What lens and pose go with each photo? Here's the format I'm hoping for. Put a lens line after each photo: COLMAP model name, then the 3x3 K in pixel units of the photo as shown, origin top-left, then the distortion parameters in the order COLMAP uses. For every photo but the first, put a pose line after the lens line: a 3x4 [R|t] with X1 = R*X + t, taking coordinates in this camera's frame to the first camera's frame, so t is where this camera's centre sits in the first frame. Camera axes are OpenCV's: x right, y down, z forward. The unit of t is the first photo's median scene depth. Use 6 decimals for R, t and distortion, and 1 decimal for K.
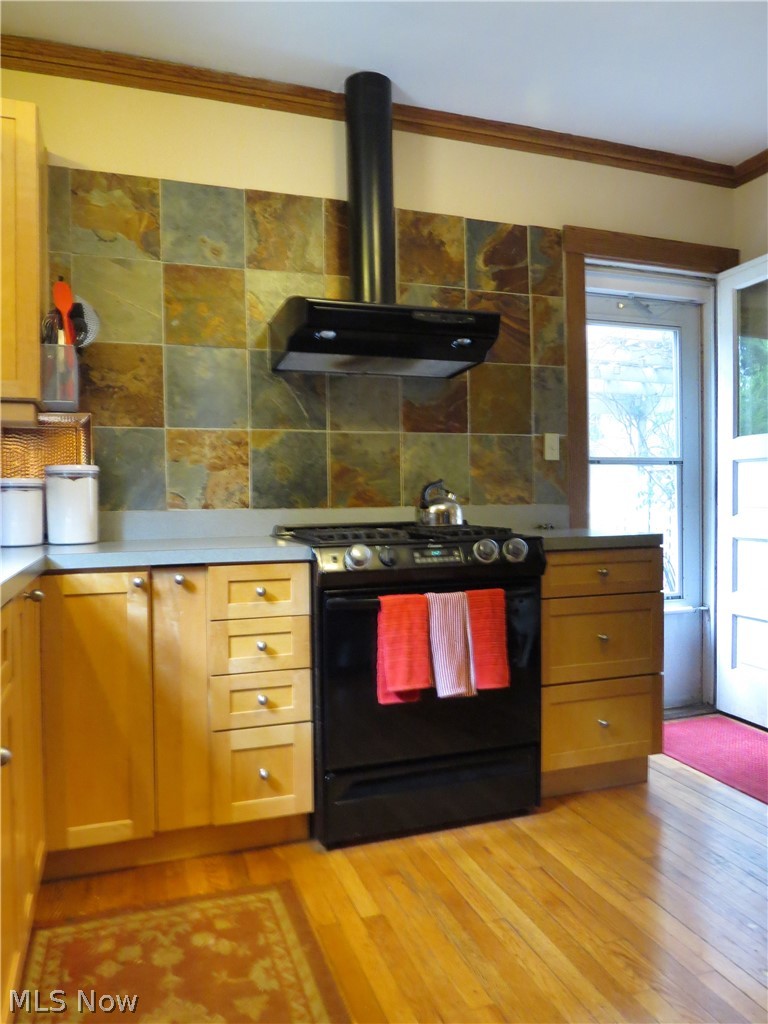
lens RADIAL K [[727.9, 0, 381.4], [0, 727.9, 509.5], [0, 0, 1]] dist [-0.011588, -0.001485]
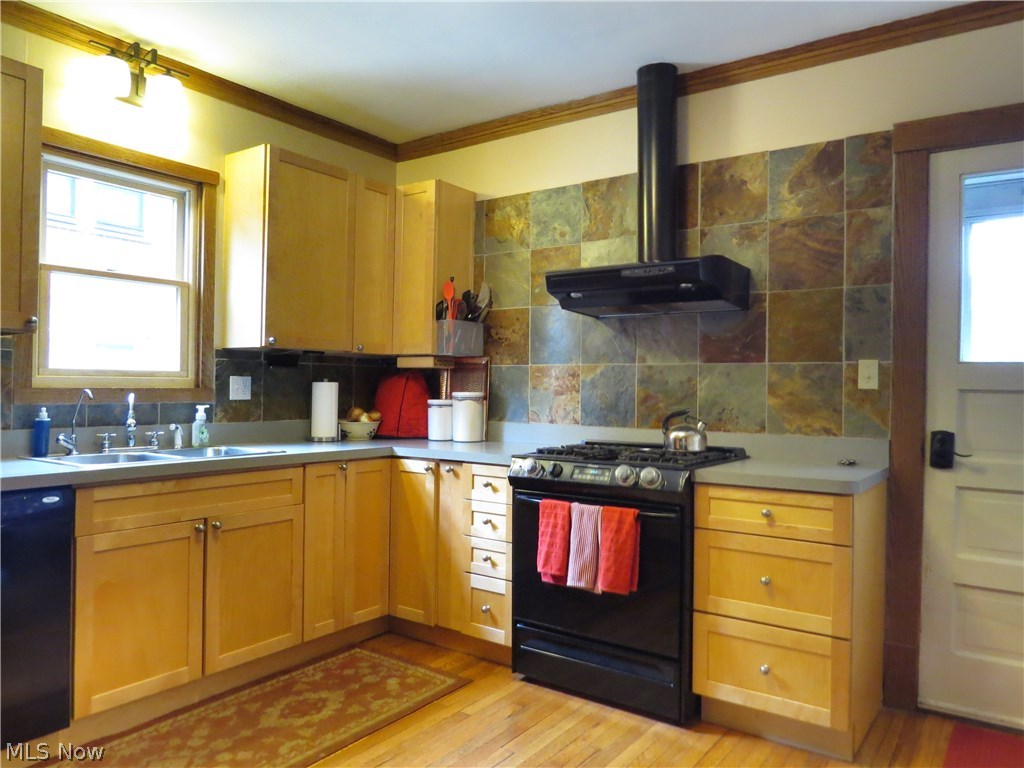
lens RADIAL K [[727.9, 0, 519.4], [0, 727.9, 385.9], [0, 0, 1]] dist [-0.011588, -0.001485]
pose [[0.583203, 0.016881, -0.812151, 0.831098], [-0.034383, 0.999401, -0.003917, -0.063313], [0.811599, 0.030208, 0.583434, 0.147767]]
